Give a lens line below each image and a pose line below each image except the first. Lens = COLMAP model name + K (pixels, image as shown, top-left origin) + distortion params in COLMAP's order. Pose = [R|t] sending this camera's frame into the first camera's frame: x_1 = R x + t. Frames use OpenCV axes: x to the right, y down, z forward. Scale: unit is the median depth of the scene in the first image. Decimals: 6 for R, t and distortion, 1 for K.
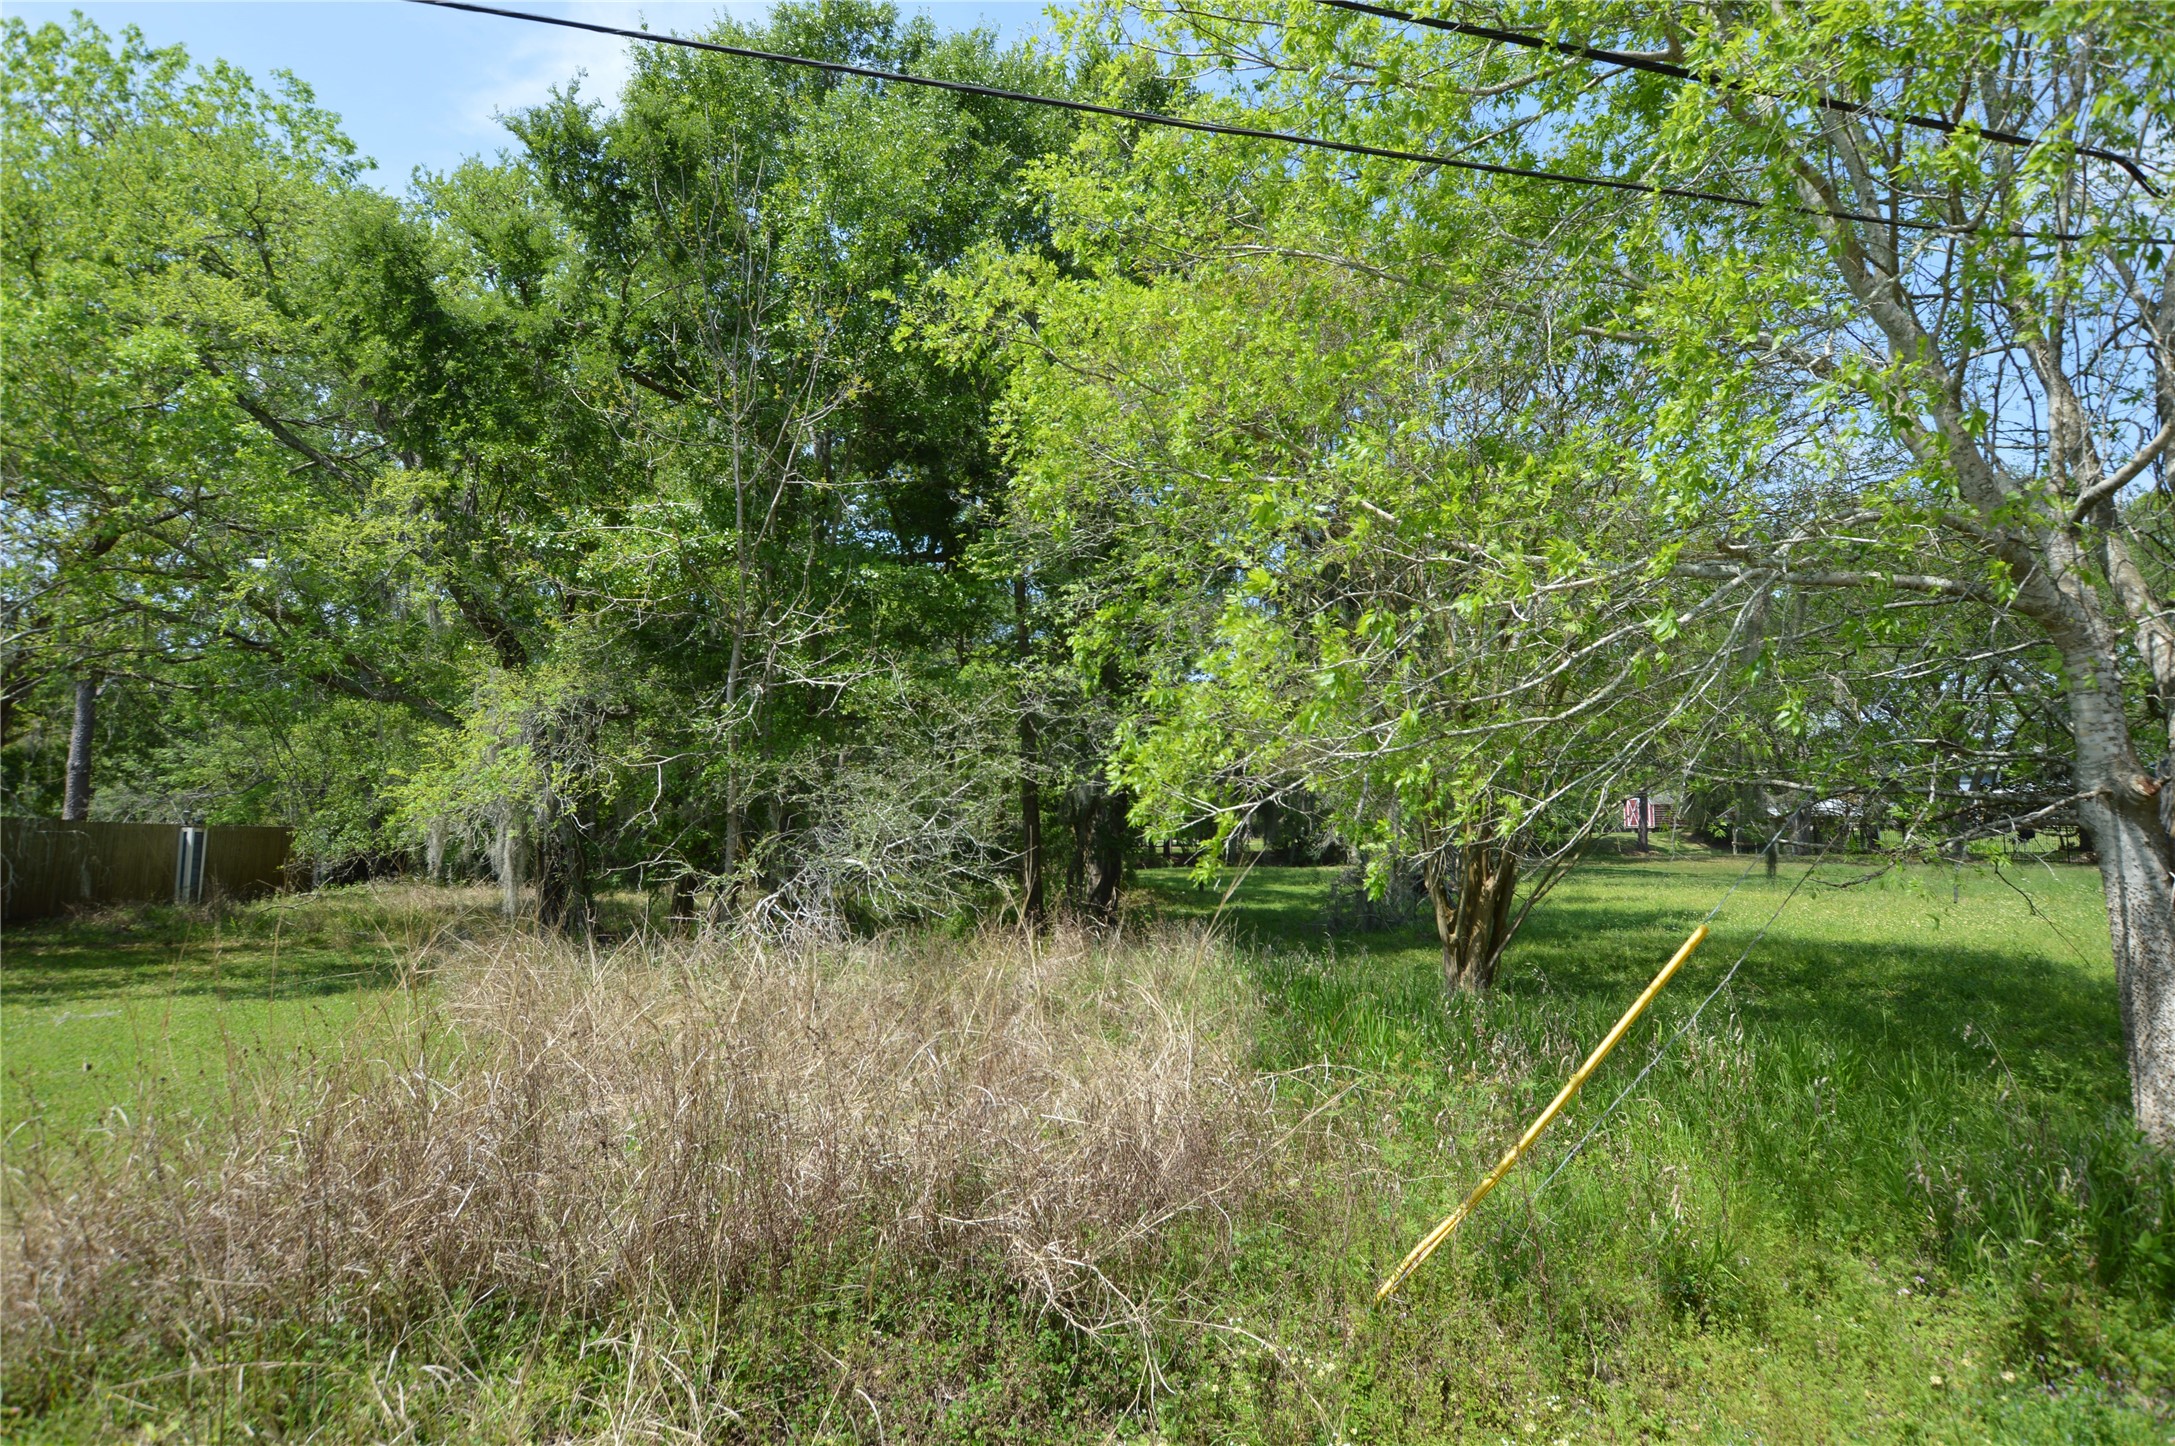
lens RADIAL K [[1196.2, 0, 1078.4], [0, 1196.2, 714.0], [0, 0, 1]] dist [-0.013744, 0.005237]
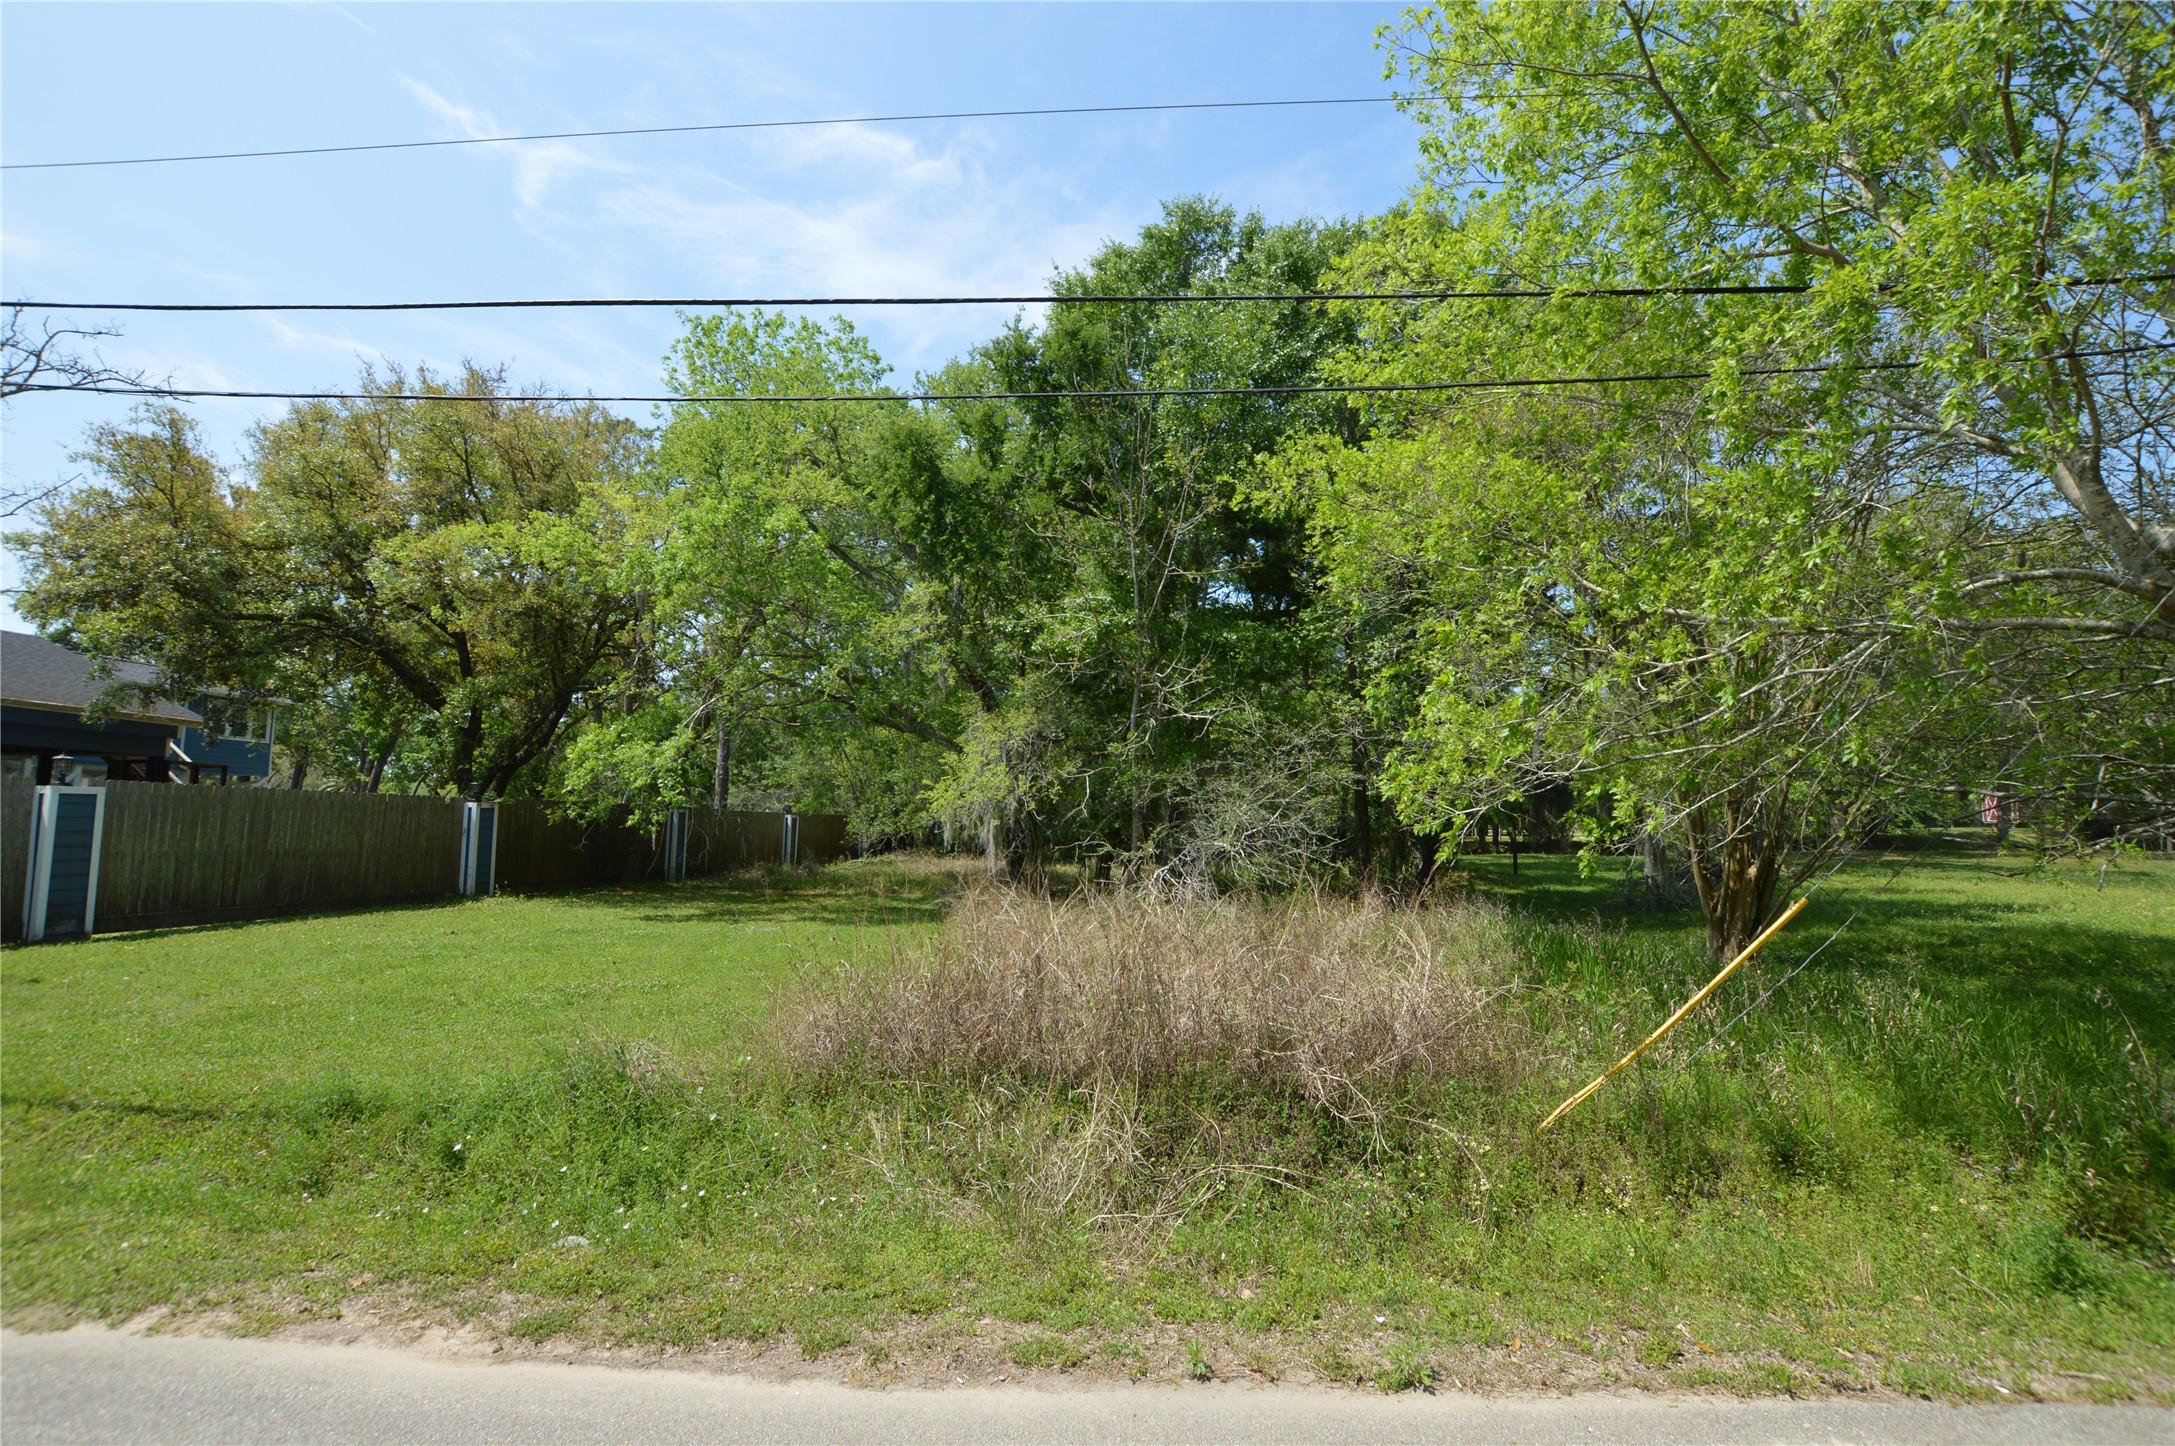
lens RADIAL K [[958.1, 0, 1082.9], [0, 958.1, 725.5], [0, 0, 1]] dist [-0.016320, 0.000734]
pose [[0.944327, -0.023621, -0.328160, 0.027215], [0.023183, 0.999717, -0.005249, -0.012183], [0.328191, -0.002651, 0.944608, -0.098660]]
